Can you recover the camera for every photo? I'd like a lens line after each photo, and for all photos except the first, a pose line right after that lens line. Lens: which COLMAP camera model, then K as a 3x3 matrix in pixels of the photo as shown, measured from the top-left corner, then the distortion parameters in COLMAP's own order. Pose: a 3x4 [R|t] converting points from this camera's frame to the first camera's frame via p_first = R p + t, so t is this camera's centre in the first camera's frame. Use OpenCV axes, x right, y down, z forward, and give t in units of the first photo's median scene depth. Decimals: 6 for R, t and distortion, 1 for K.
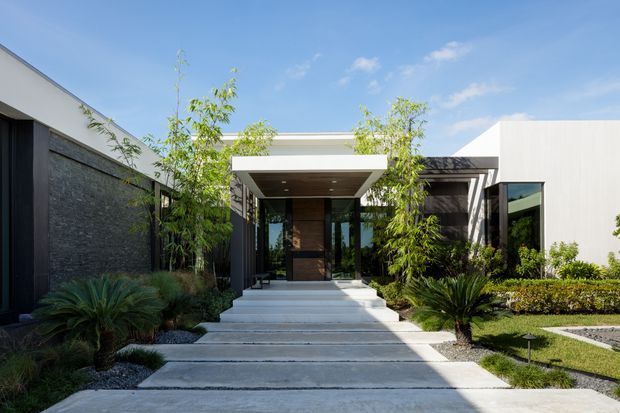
lens RADIAL K [[423.5, 0, 300.8], [0, 423.5, 234.1], [0, 0, 1]] dist [0.001601, 0.000638]
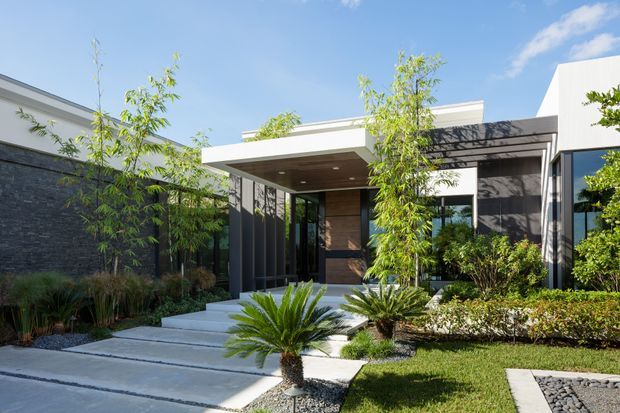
lens RADIAL K [[423.5, 0, 300.8], [0, 423.5, 234.1], [0, 0, 1]] dist [0.001601, 0.000638]
pose [[0.929481, -0.017413, -0.368458, 0.326600], [0.017752, 0.999839, -0.002470, 0.009305], [0.368442, -0.004245, 0.929641, 0.186554]]
